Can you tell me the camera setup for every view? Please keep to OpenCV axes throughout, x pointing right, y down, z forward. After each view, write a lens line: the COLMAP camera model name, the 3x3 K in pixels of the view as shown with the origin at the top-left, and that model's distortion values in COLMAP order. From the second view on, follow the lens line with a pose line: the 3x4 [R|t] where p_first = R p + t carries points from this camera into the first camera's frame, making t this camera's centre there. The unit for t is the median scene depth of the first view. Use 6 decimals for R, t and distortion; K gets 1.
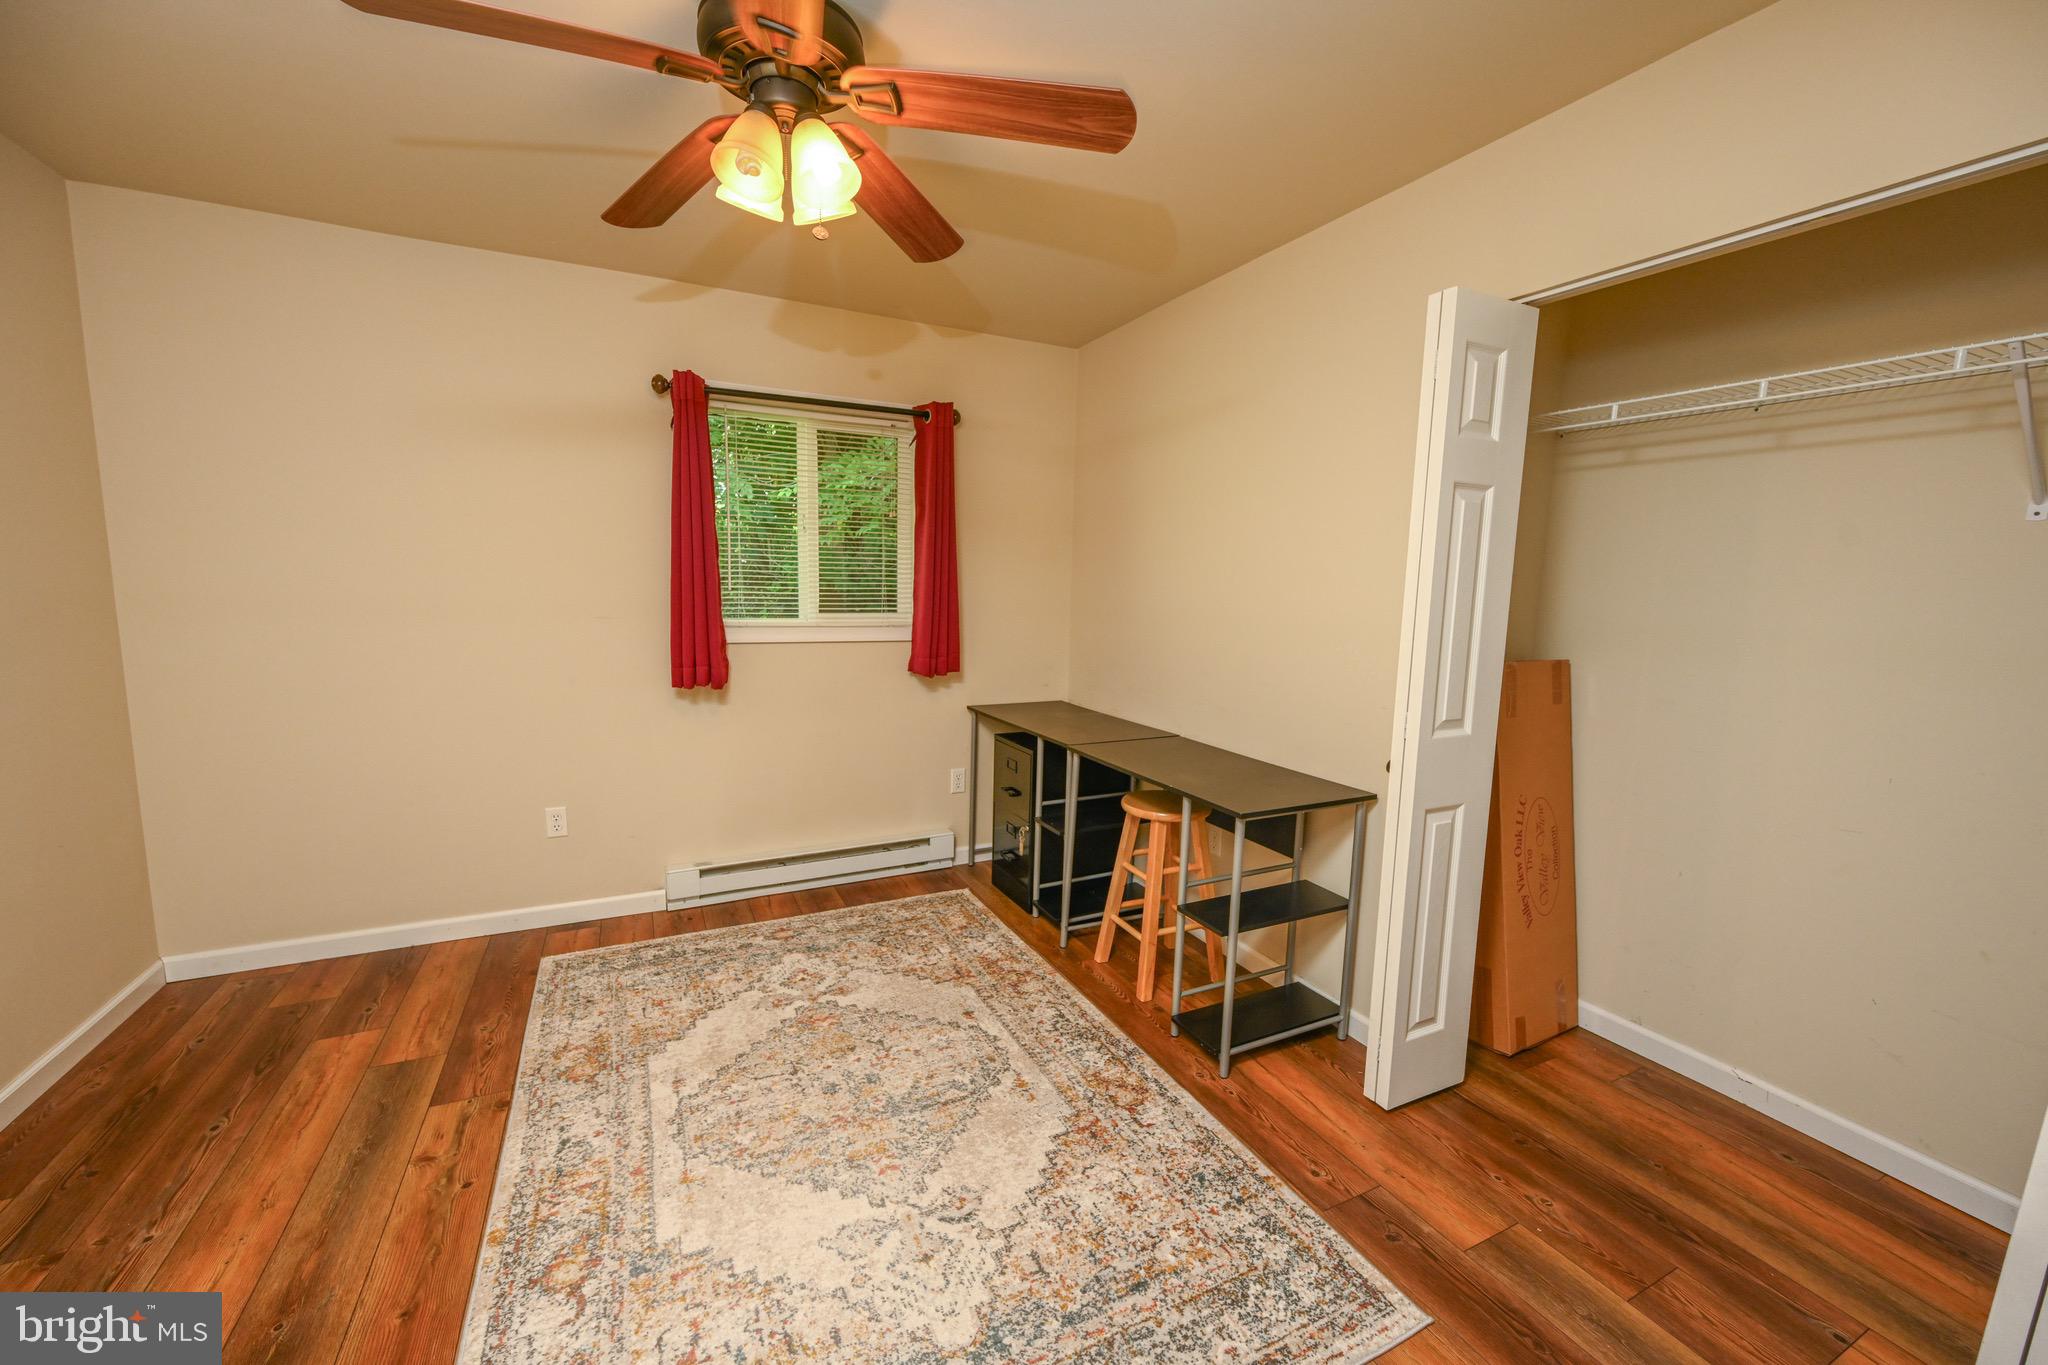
lens RADIAL K [[822.9, 0, 1026.9], [0, 822.9, 678.4], [0, 0, 1]] dist [-0.003855, 0.000870]
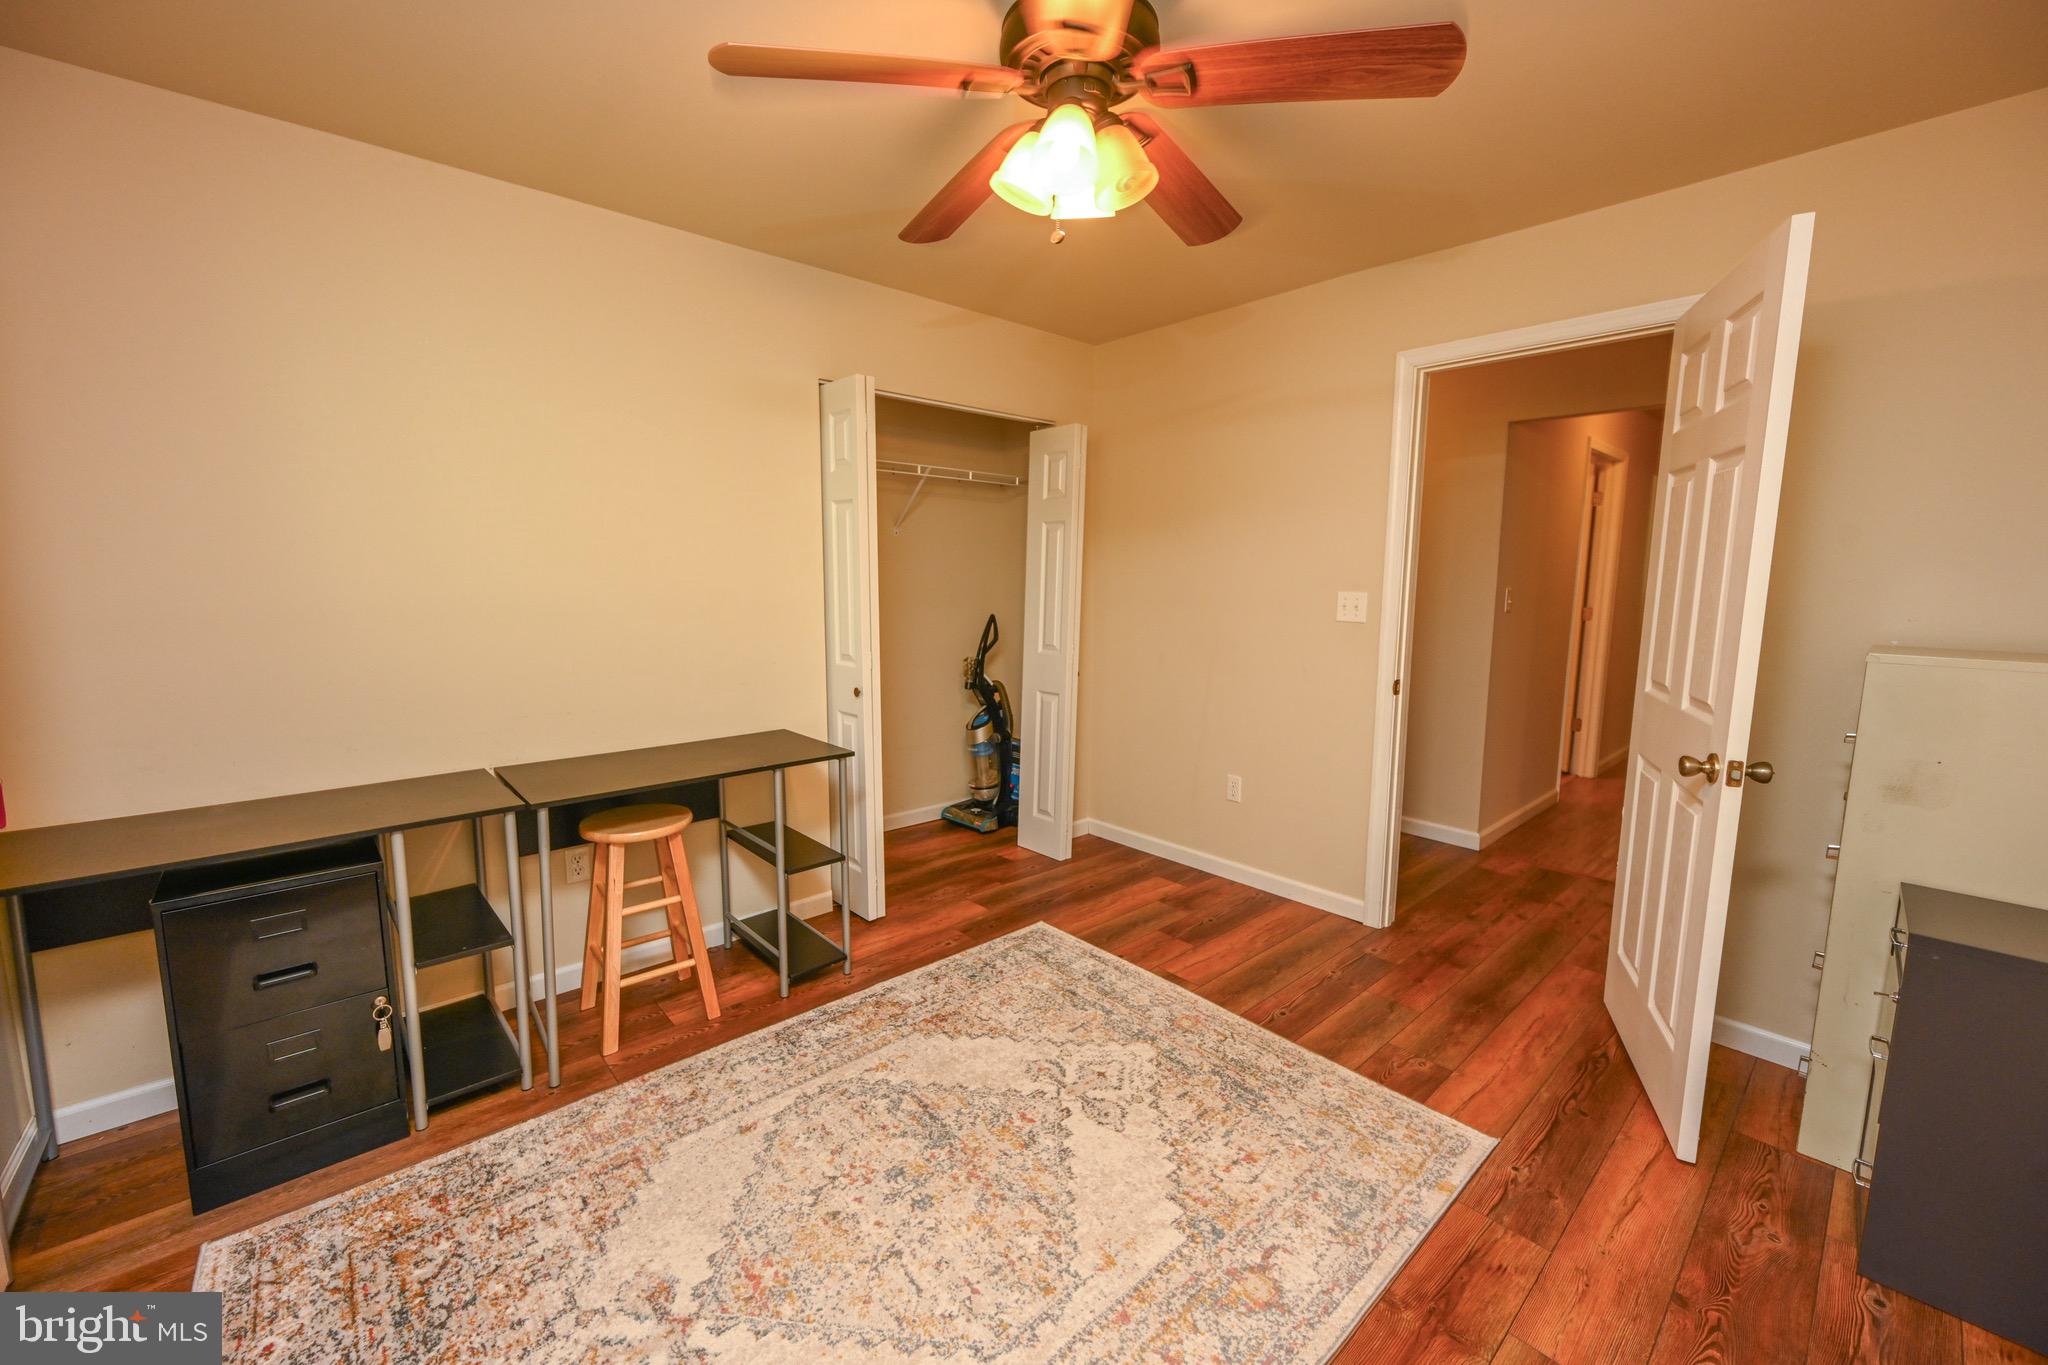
lens RADIAL K [[822.9, 0, 1025.4], [0, 822.9, 681.8], [0, 0, 1]] dist [-0.003855, 0.000870]
pose [[-0.288536, -0.148964, 0.945810, -1.196955], [0.103973, 0.977107, 0.185612, -0.177615], [-0.951807, 0.151894, -0.266443, 1.301880]]
